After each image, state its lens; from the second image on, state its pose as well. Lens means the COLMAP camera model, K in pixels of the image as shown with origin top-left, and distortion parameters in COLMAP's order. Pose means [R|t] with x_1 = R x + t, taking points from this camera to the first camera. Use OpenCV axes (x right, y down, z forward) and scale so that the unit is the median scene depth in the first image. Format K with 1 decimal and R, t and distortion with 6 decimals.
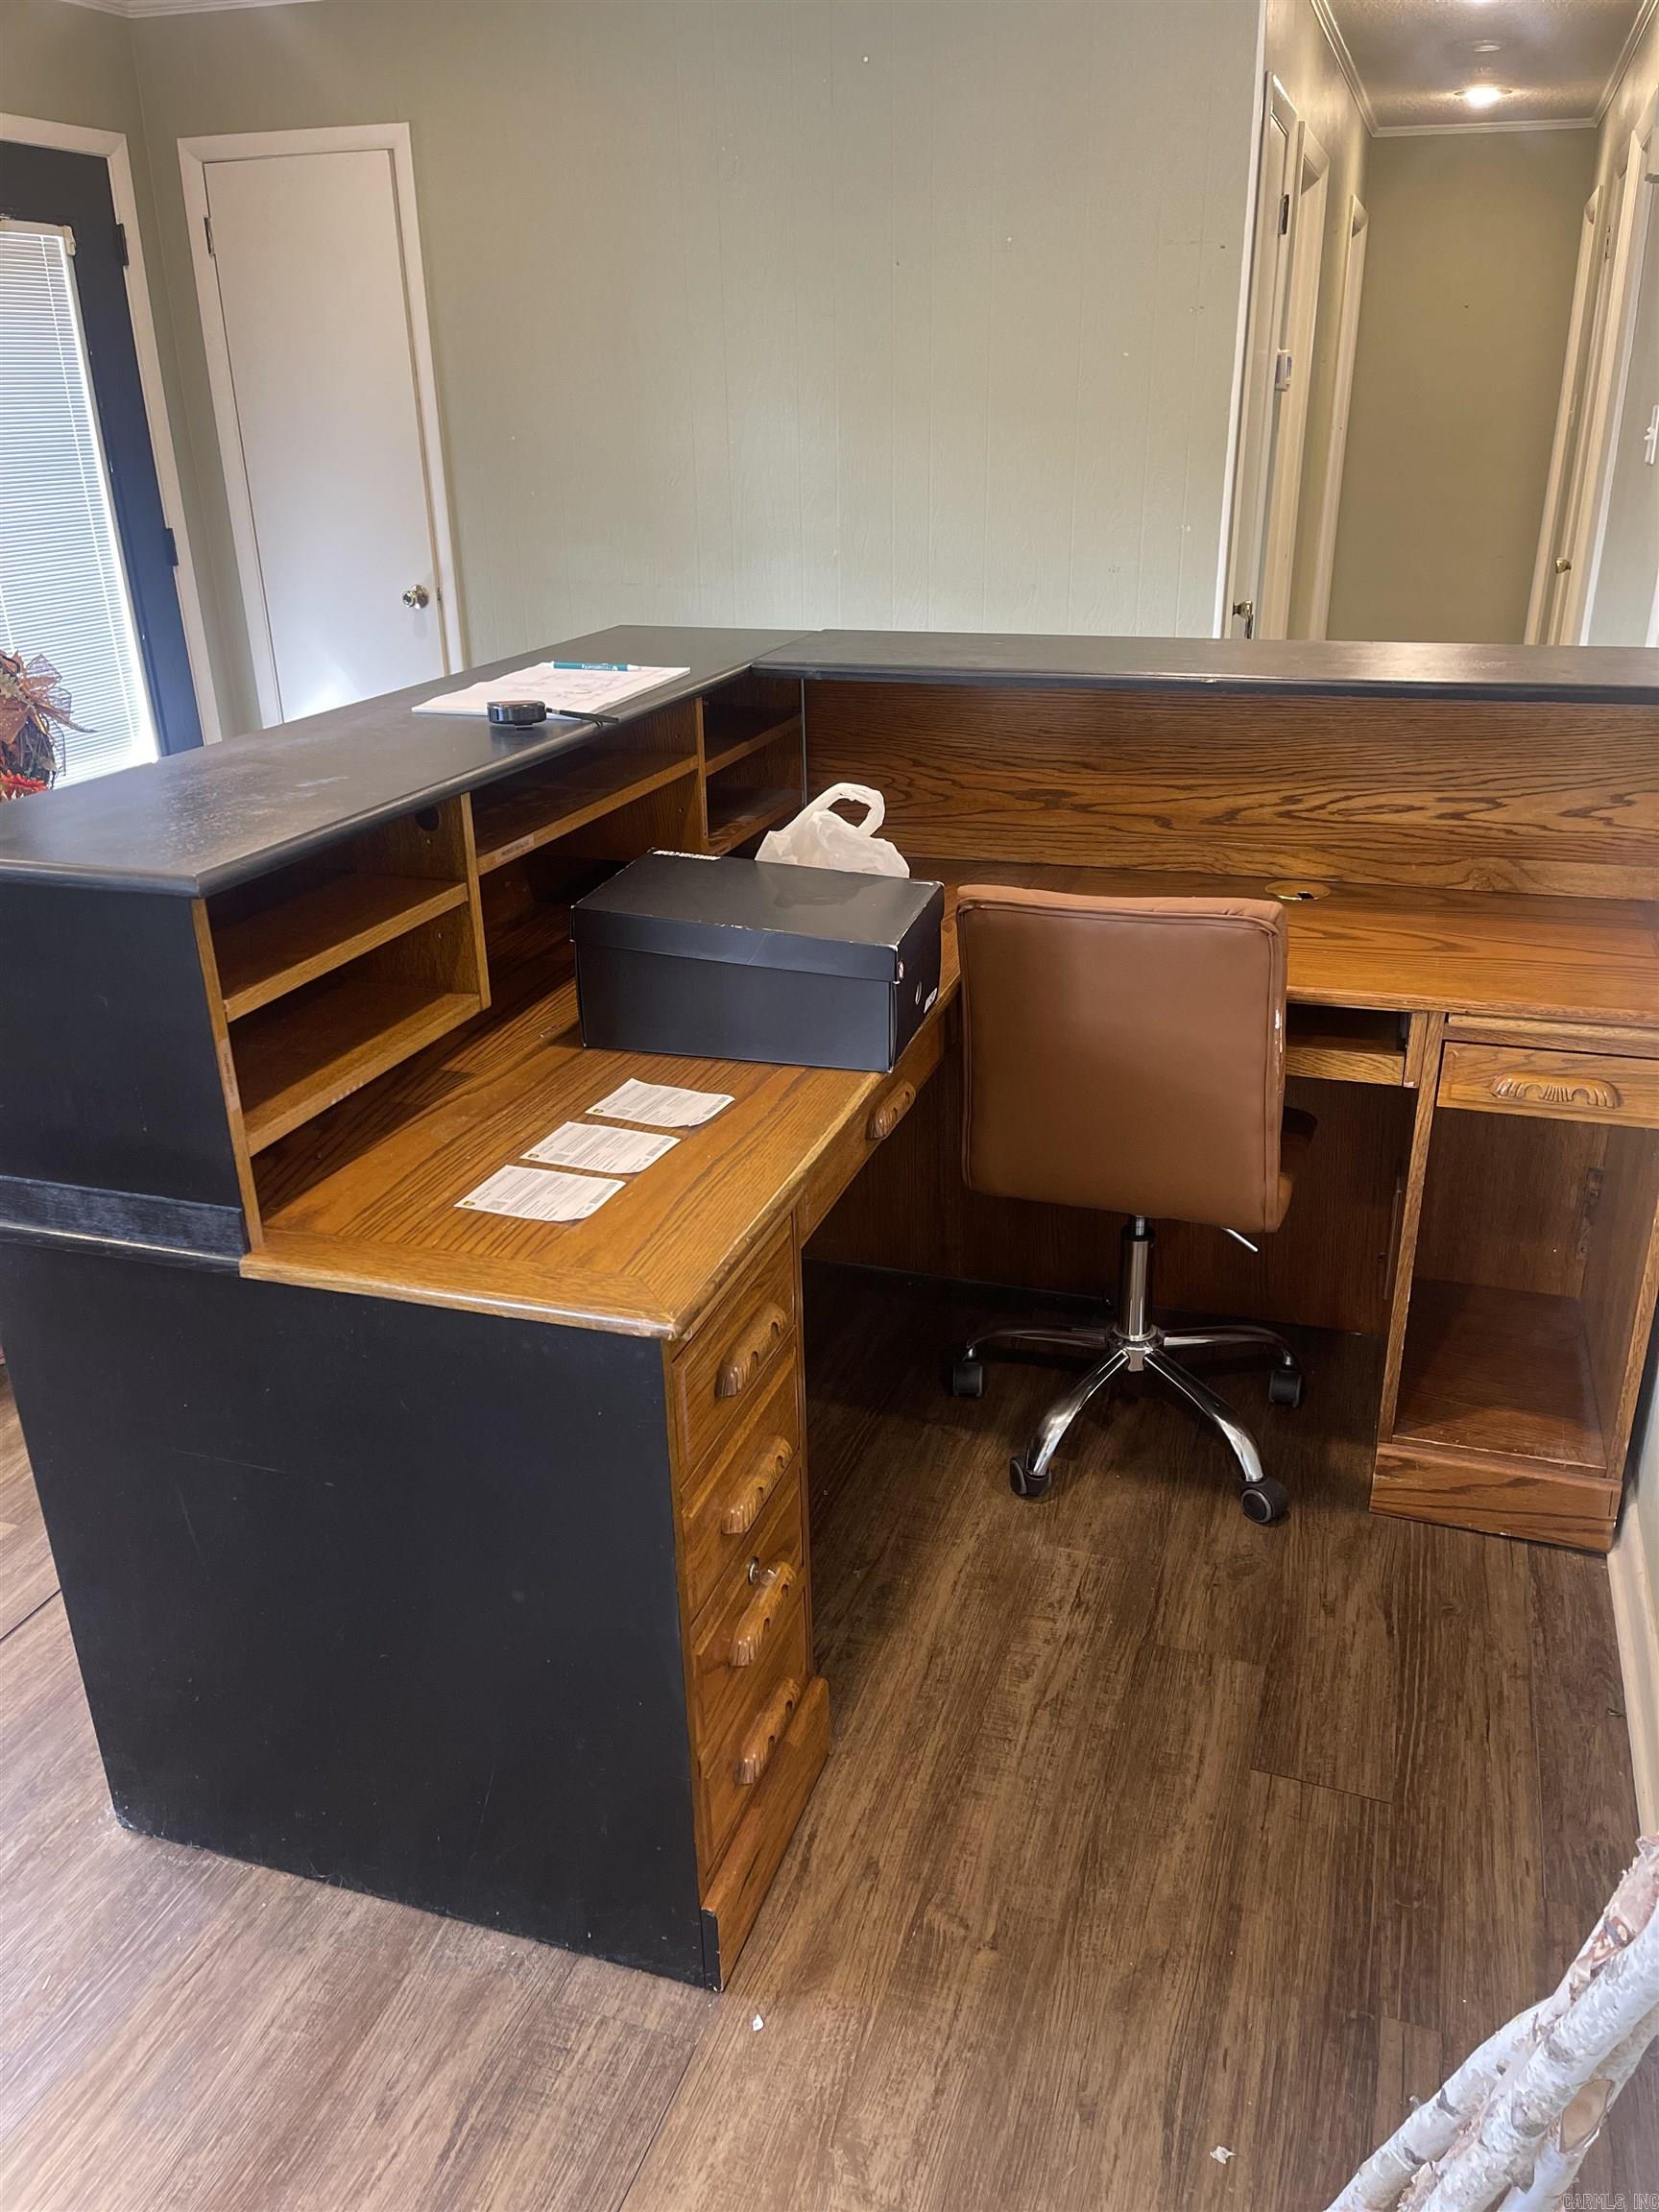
lens RADIAL K [[1660.0, 0, 834.8], [0, 1660.0, 1122.0], [0, 0, 1]] dist [0.072462, -0.094672]
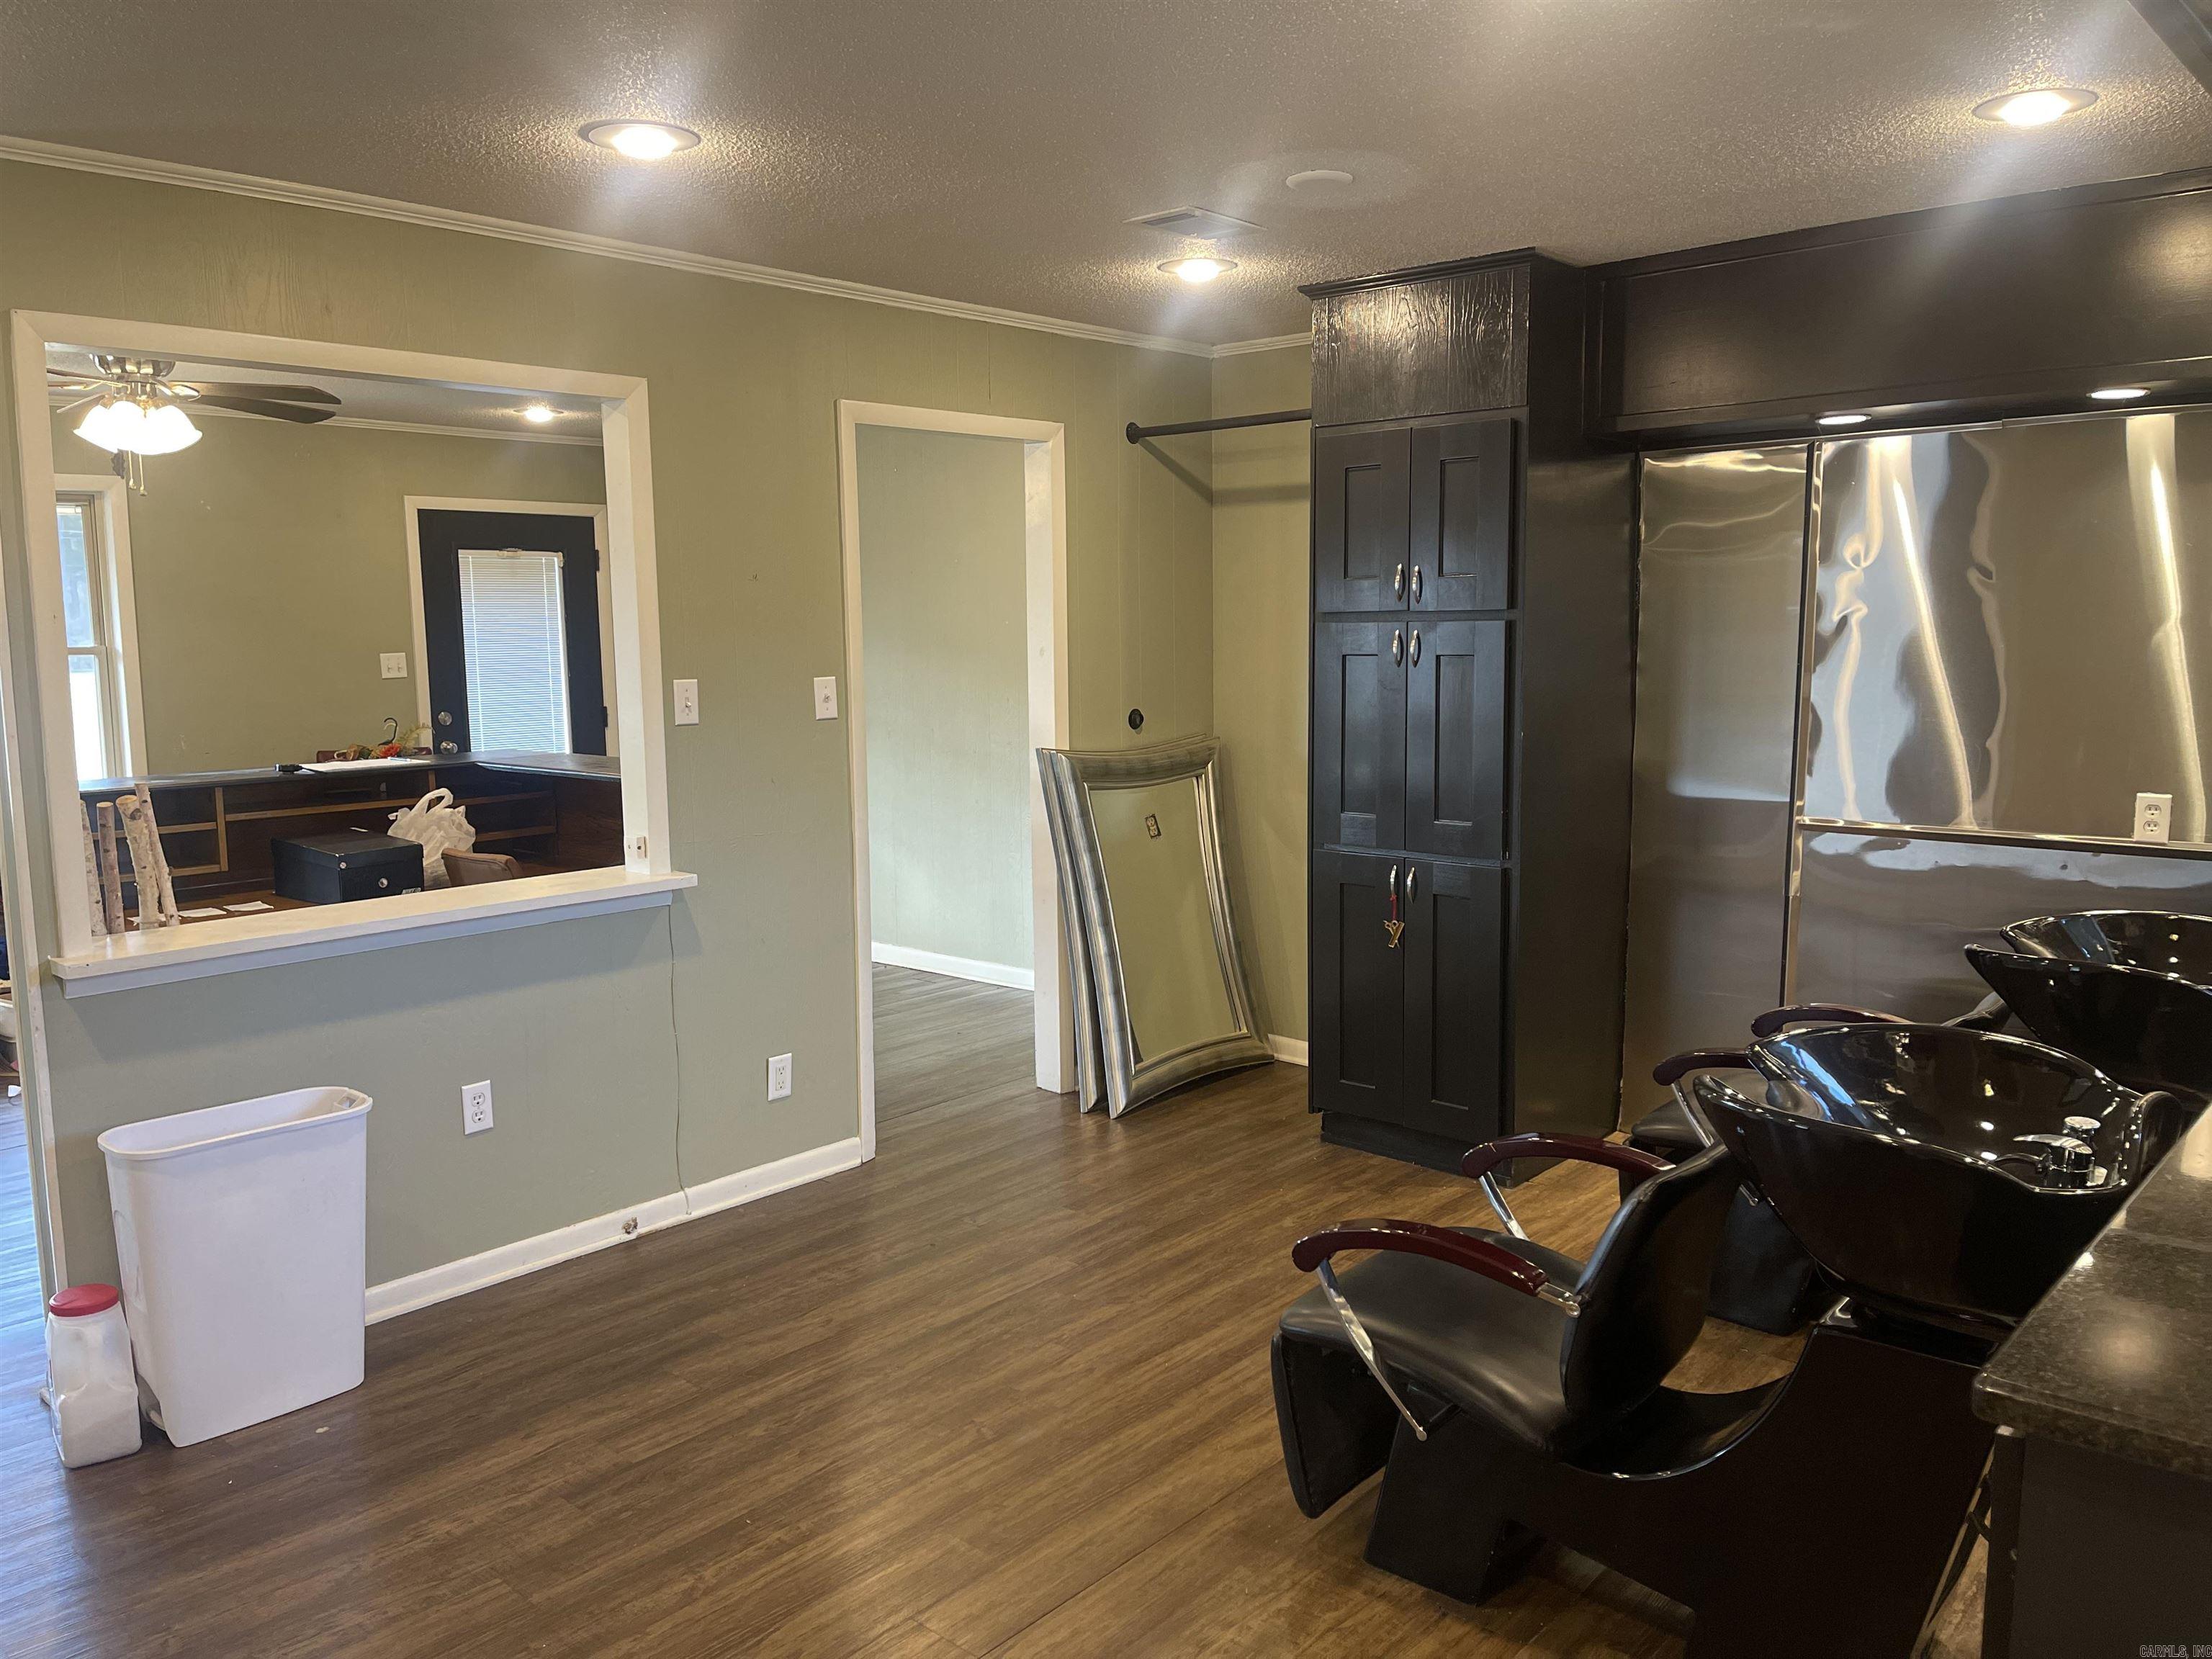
lens RADIAL K [[1660.0, 0, 1110.7], [0, 1660.0, 837.6], [0, 0, 1]] dist [0.072462, -0.094672]
pose [[0.922189, 0.054257, -0.382914, 2.001330], [-0.154936, 0.959013, -0.237253, 0.281282], [0.354347, 0.278120, 0.892798, -0.852593]]
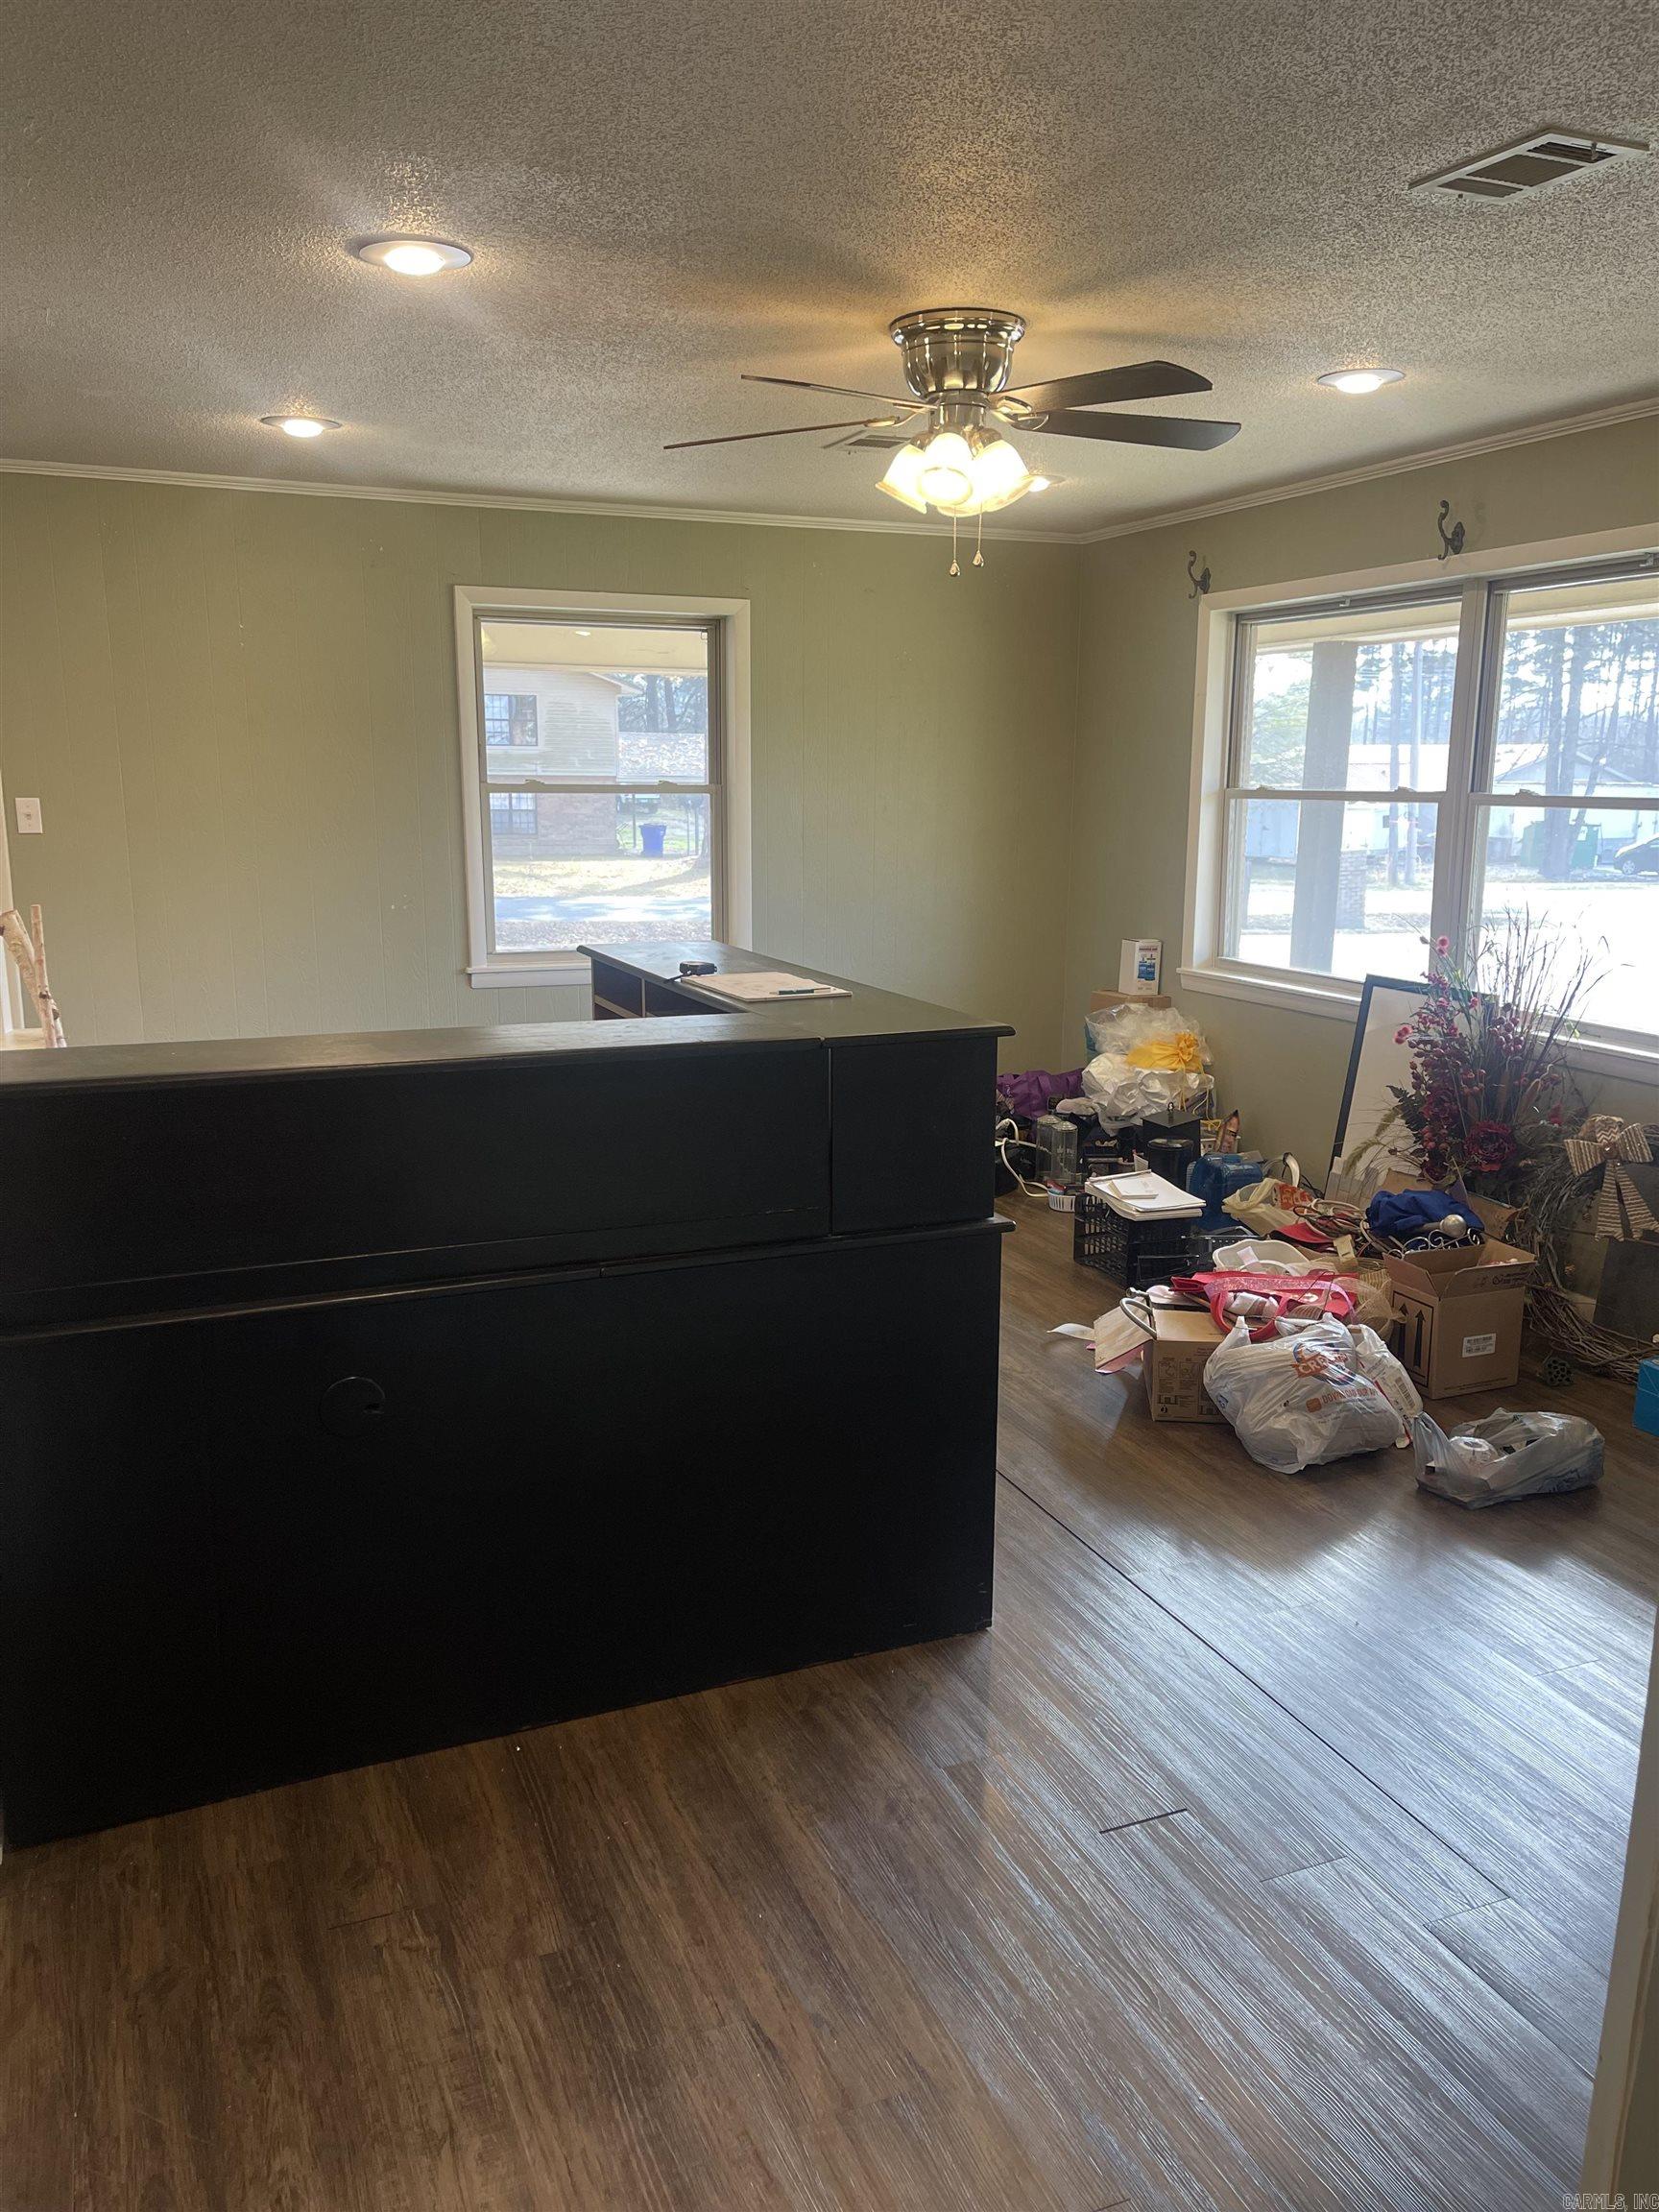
lens RADIAL K [[1660.0, 0, 834.8], [0, 1660.0, 1122.0], [0, 0, 1]] dist [0.072462, -0.094672]
pose [[-0.740840, 0.144221, -0.656016, 0.931664], [-0.267421, 0.832599, 0.485041, -1.028442], [0.616151, 0.534770, -0.578255, 2.252935]]
